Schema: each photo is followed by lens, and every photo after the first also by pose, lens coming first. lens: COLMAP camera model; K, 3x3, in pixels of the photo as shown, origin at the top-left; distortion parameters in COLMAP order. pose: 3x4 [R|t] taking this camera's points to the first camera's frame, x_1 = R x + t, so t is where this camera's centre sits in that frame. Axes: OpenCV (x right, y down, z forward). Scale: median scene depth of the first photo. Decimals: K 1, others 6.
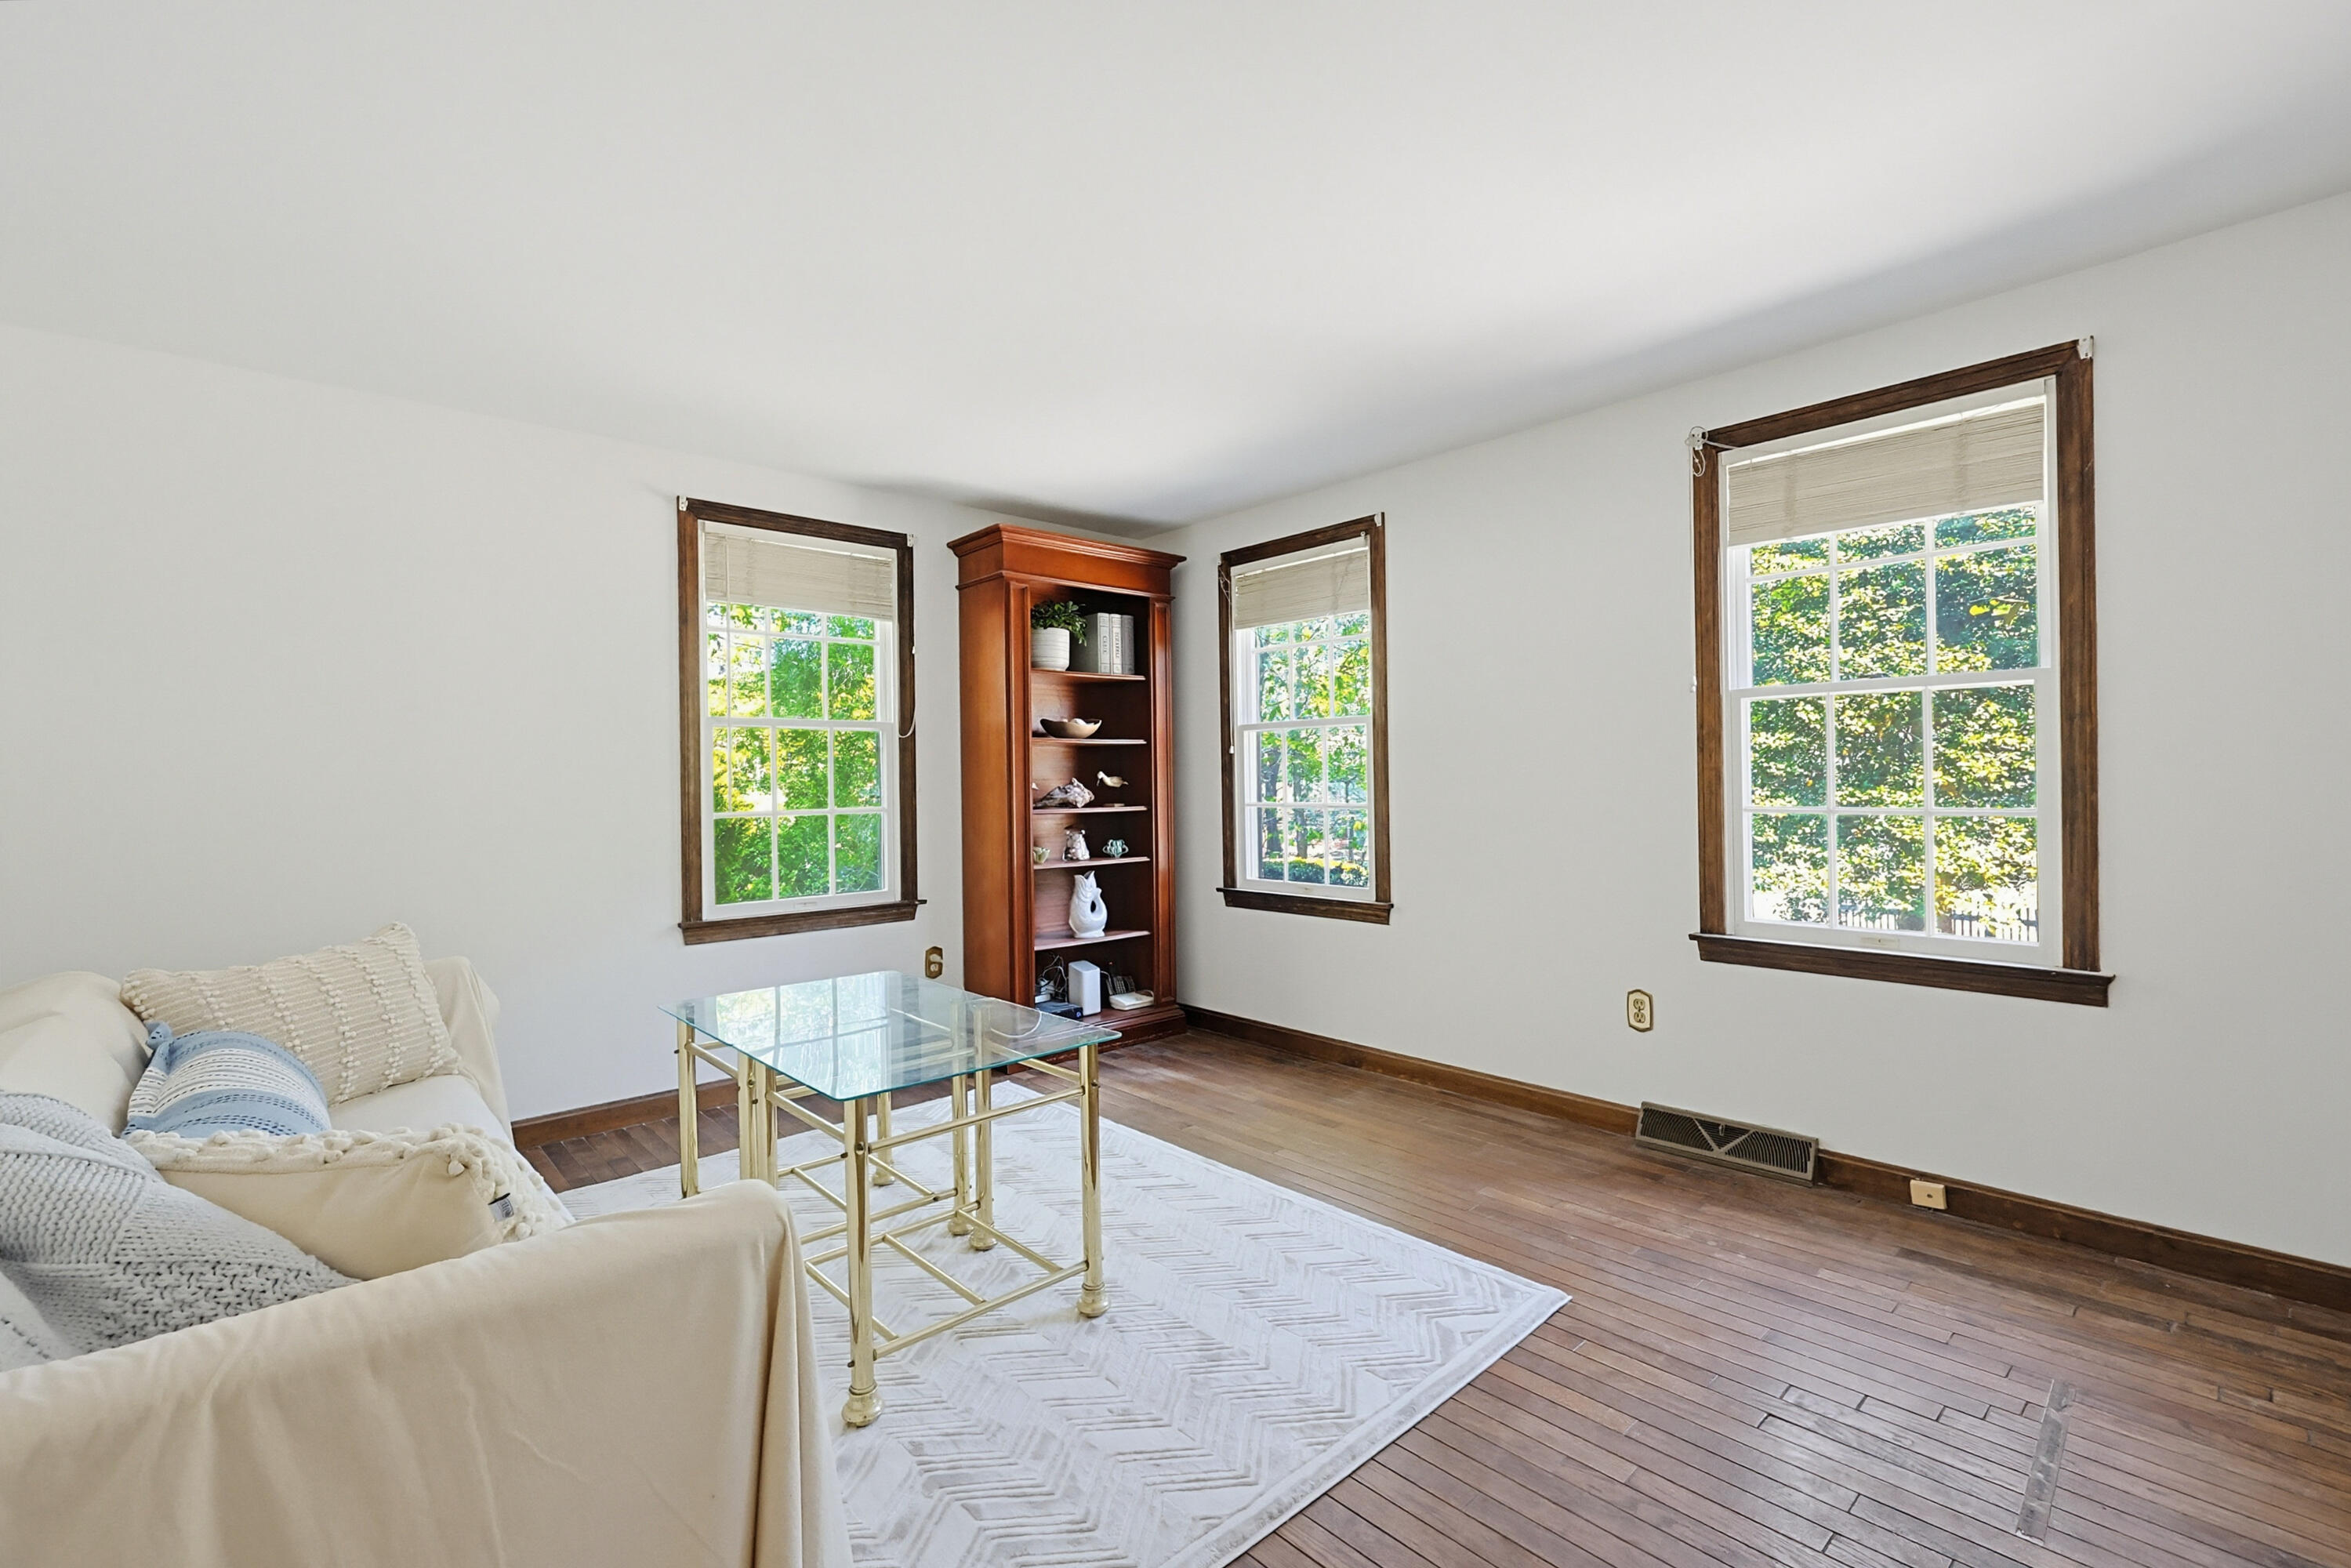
lens RADIAL K [[1014.9, 0, 1173.7], [0, 1014.9, 797.0], [0, 0, 1]] dist [-0.000590, 0.000132]
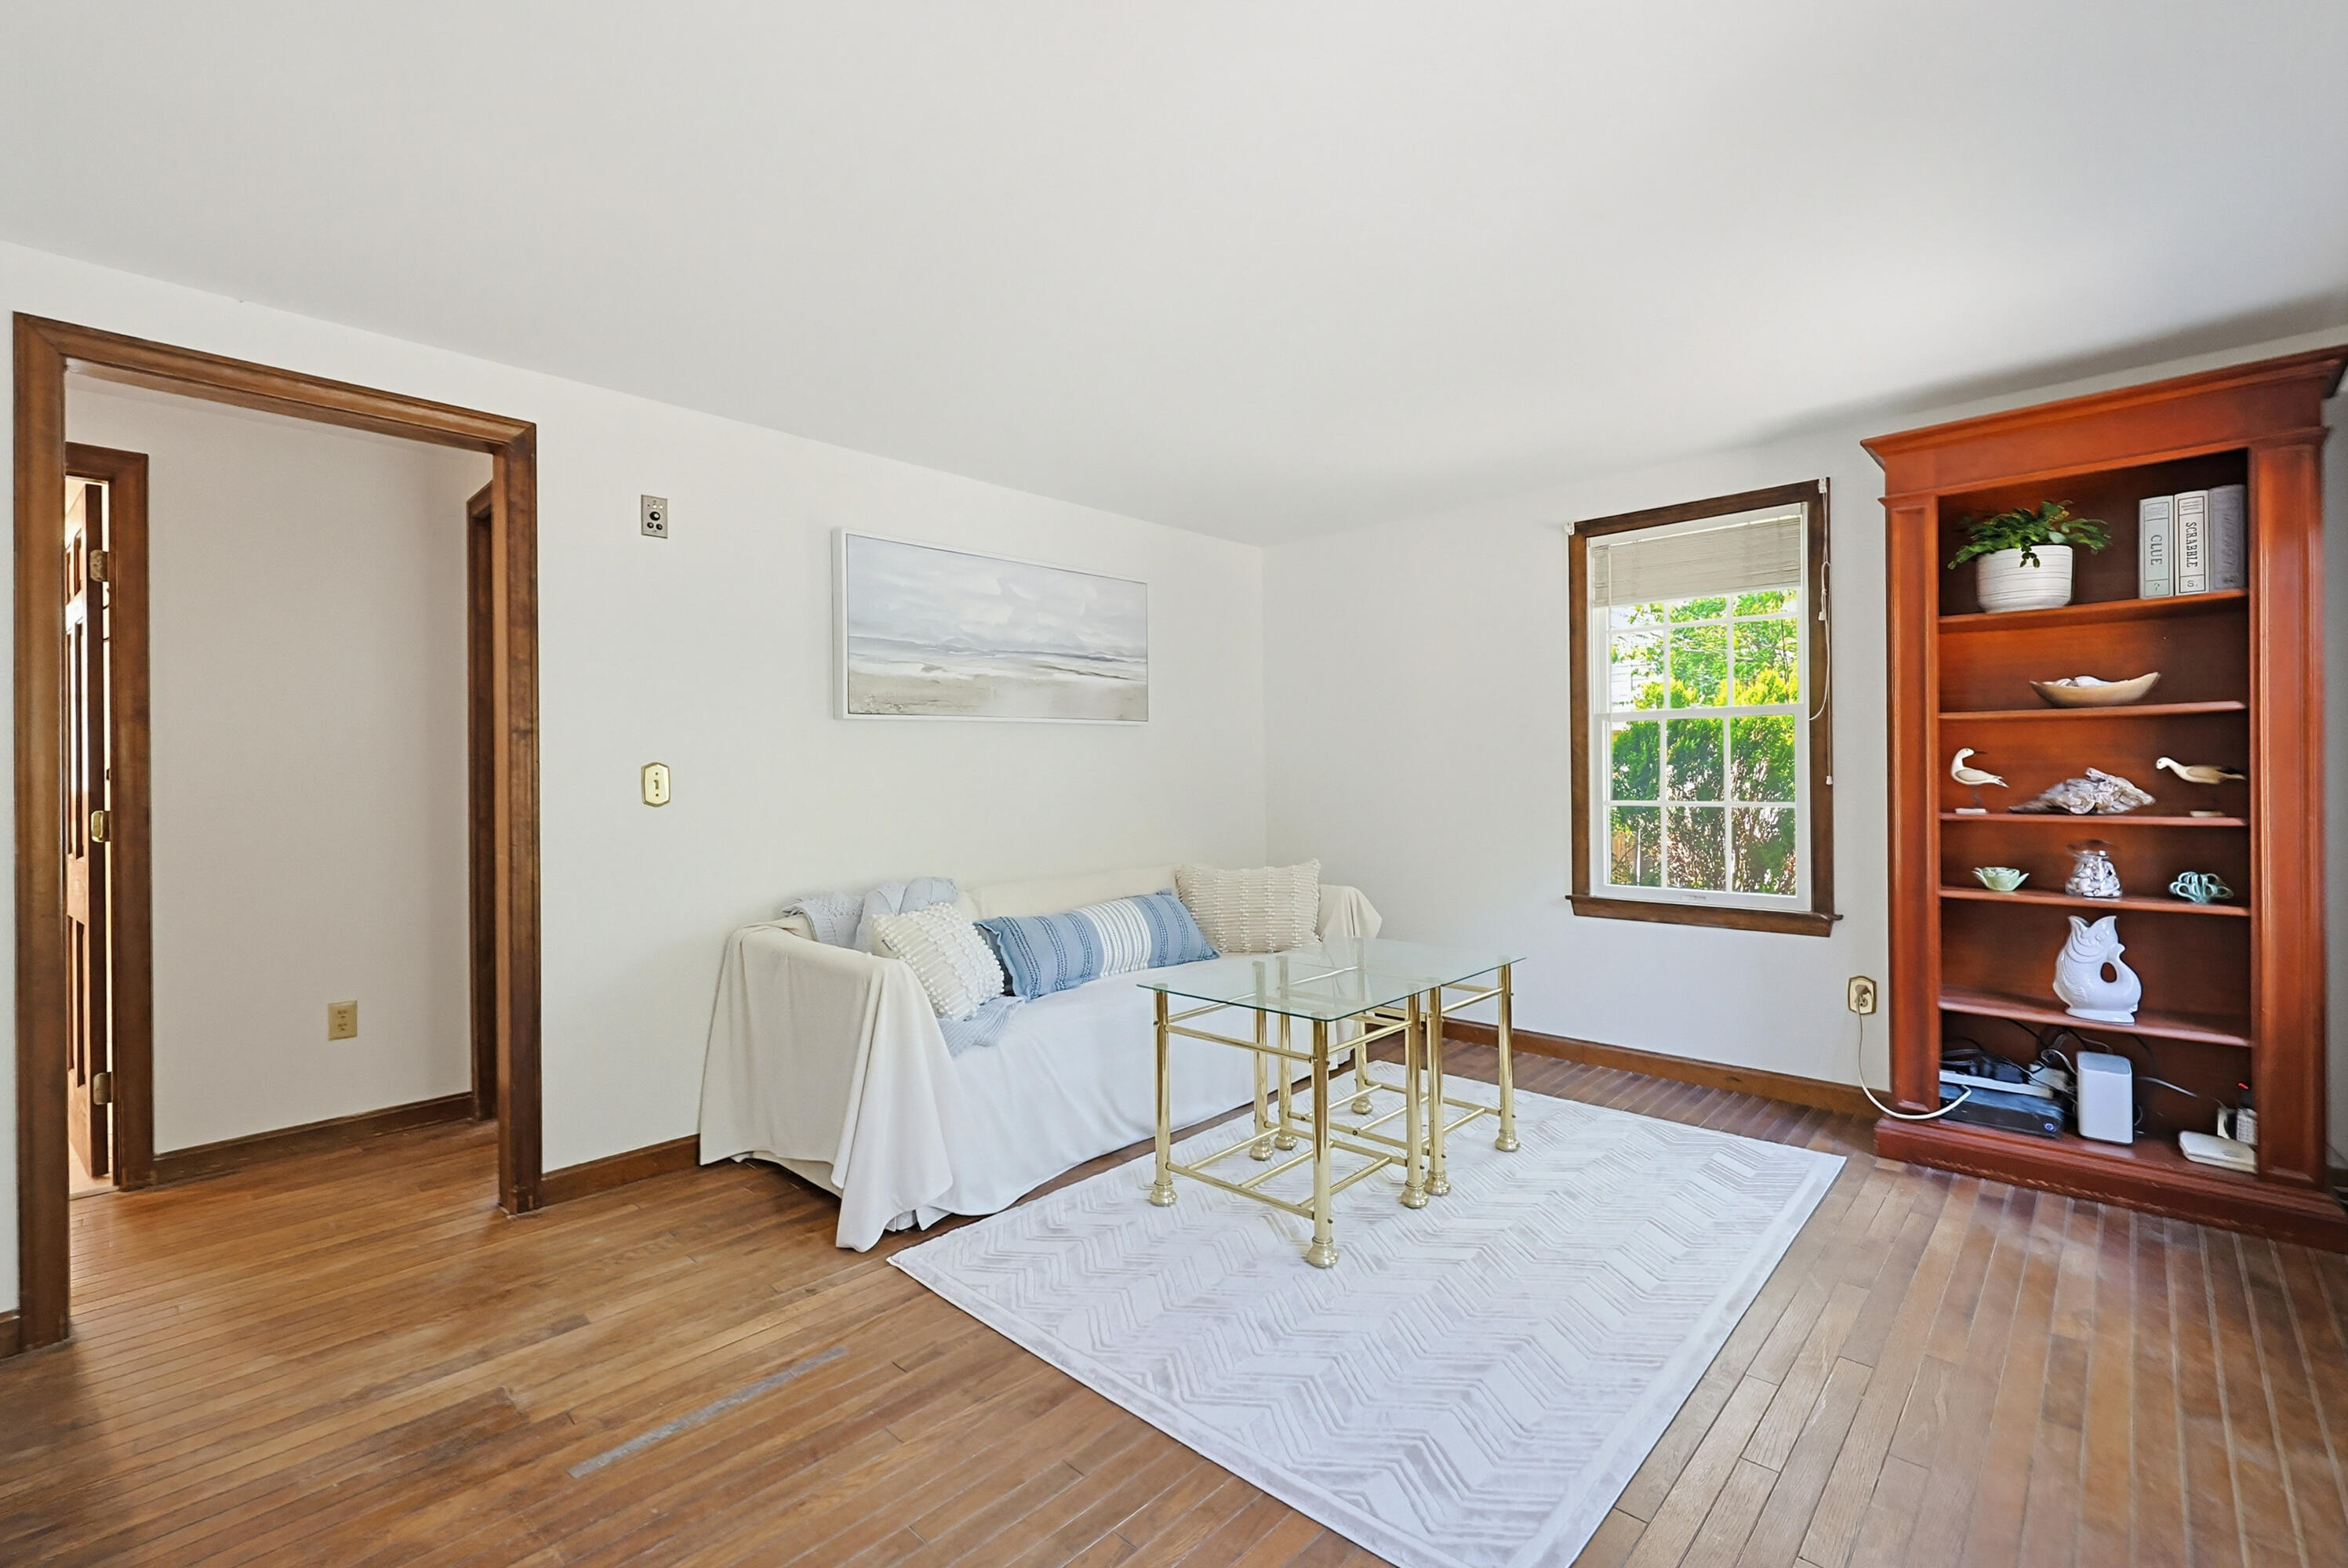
lens RADIAL K [[1017.5, 0, 1165.8], [0, 1017.5, 778.3], [0, 0, 1]] dist [-0.001074, 0.000161]
pose [[0.078917, 0.019490, -0.996691, 0.507766], [0.000966, 0.999807, 0.019627, -0.025796], [0.996881, -0.002512, 0.078883, 0.369647]]
